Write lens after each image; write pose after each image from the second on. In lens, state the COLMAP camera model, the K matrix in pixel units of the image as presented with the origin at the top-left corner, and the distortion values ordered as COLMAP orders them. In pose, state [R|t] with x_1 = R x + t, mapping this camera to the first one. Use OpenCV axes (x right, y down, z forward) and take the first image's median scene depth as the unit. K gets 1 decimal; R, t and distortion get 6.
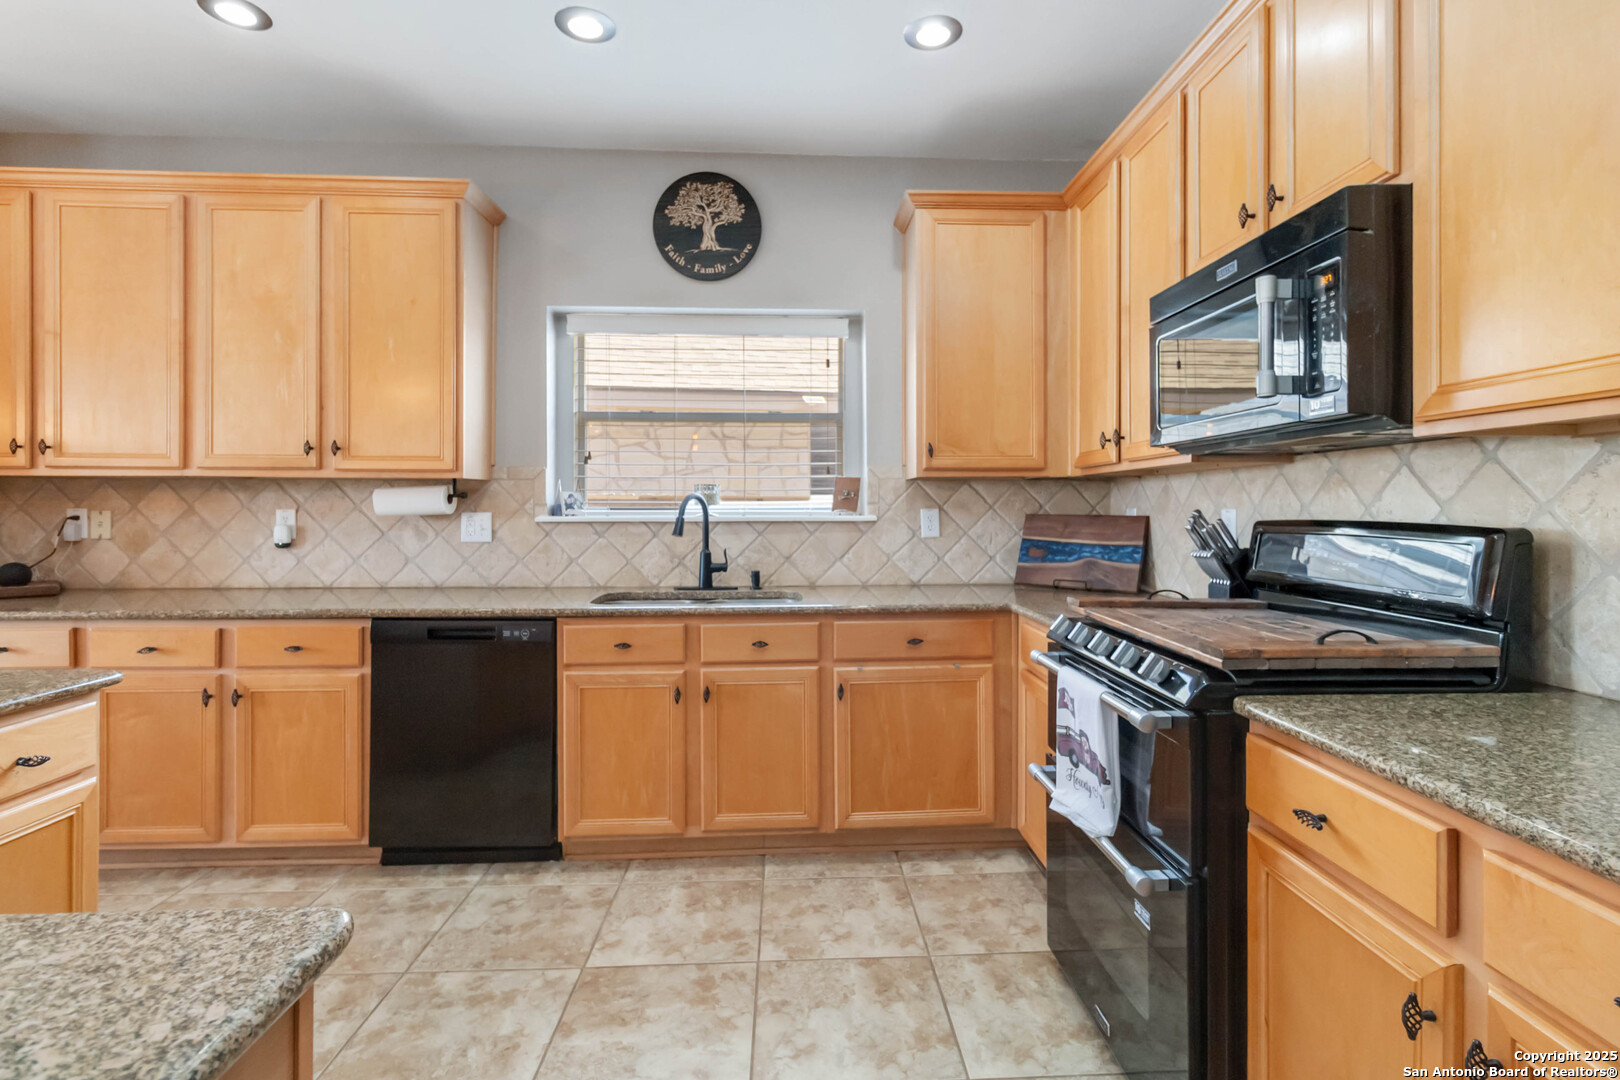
lens RADIAL K [[783.3, 0, 820.3], [0, 783.3, 502.0], [0, 0, 1]] dist [-0.003710, 0.005035]
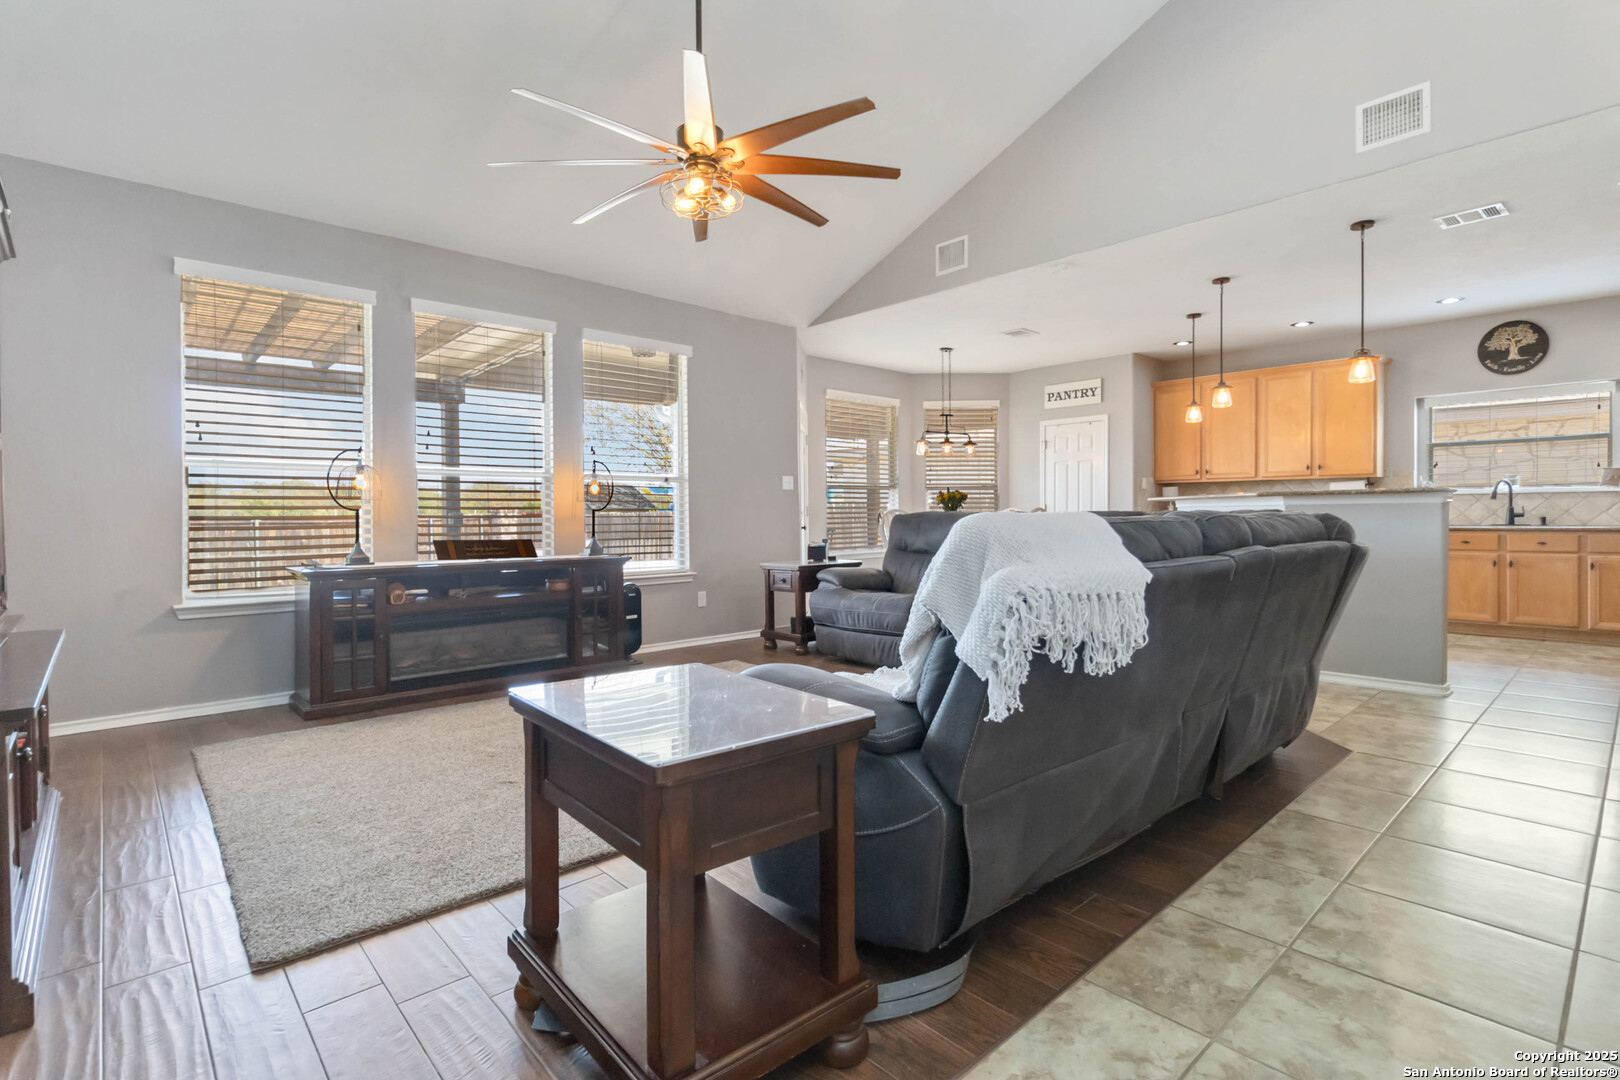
lens RADIAL K [[783.3, 0, 812.1], [0, 783.3, 528.0], [0, 0, 1]] dist [-0.003710, 0.005035]
pose [[0.642775, 0.008020, -0.766013, 0.257082], [0.013454, 0.999673, 0.021756, 0.048004], [0.765937, -0.024290, 0.642457, -1.766185]]
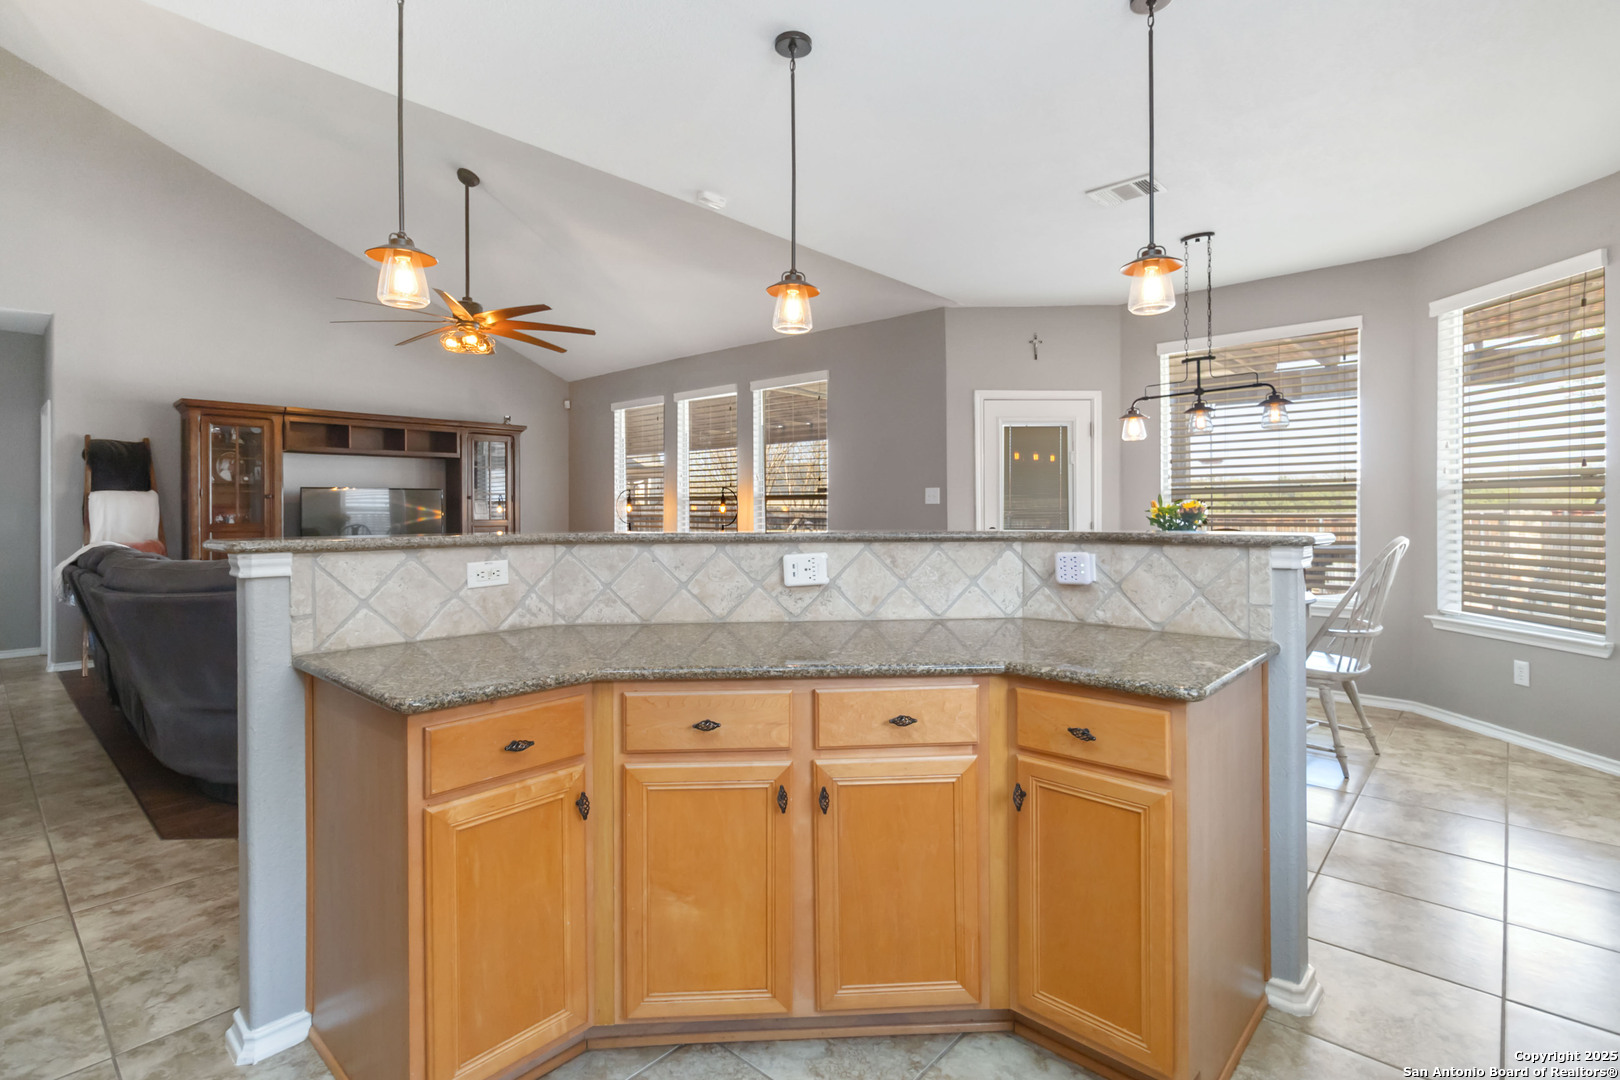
lens RADIAL K [[783.3, 0, 809.7], [0, 783.3, 519.3], [0, 0, 1]] dist [-0.003710, 0.005035]
pose [[-0.697521, 0.008642, -0.716512, 0.027677], [0.010780, 0.999941, 0.001566, 0.009331], [0.716483, -0.006632, -0.697573, 0.679014]]
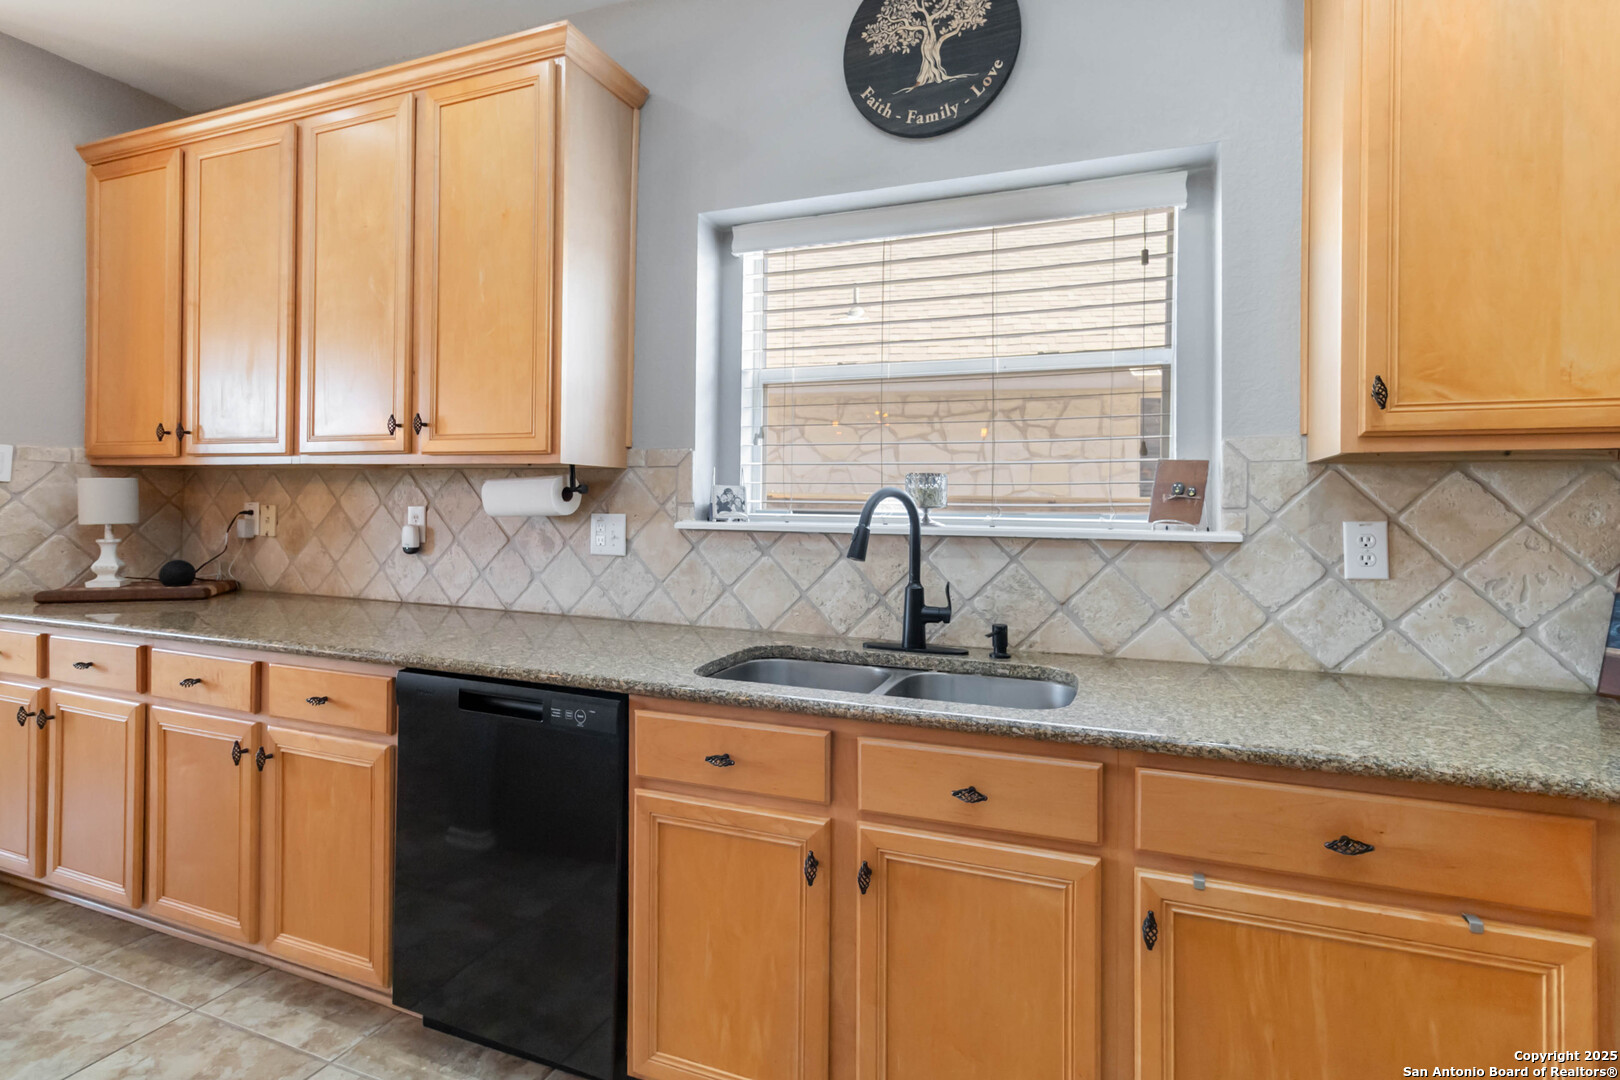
lens RADIAL K [[783.3, 0, 818.3], [0, 783.3, 500.4], [0, 0, 1]] dist [-0.003710, 0.005035]
pose [[0.913825, 0.009373, -0.405999, 0.026828], [-0.012008, 0.999920, -0.003943, 0.001744], [0.405930, 0.008479, 0.913865, 0.430899]]
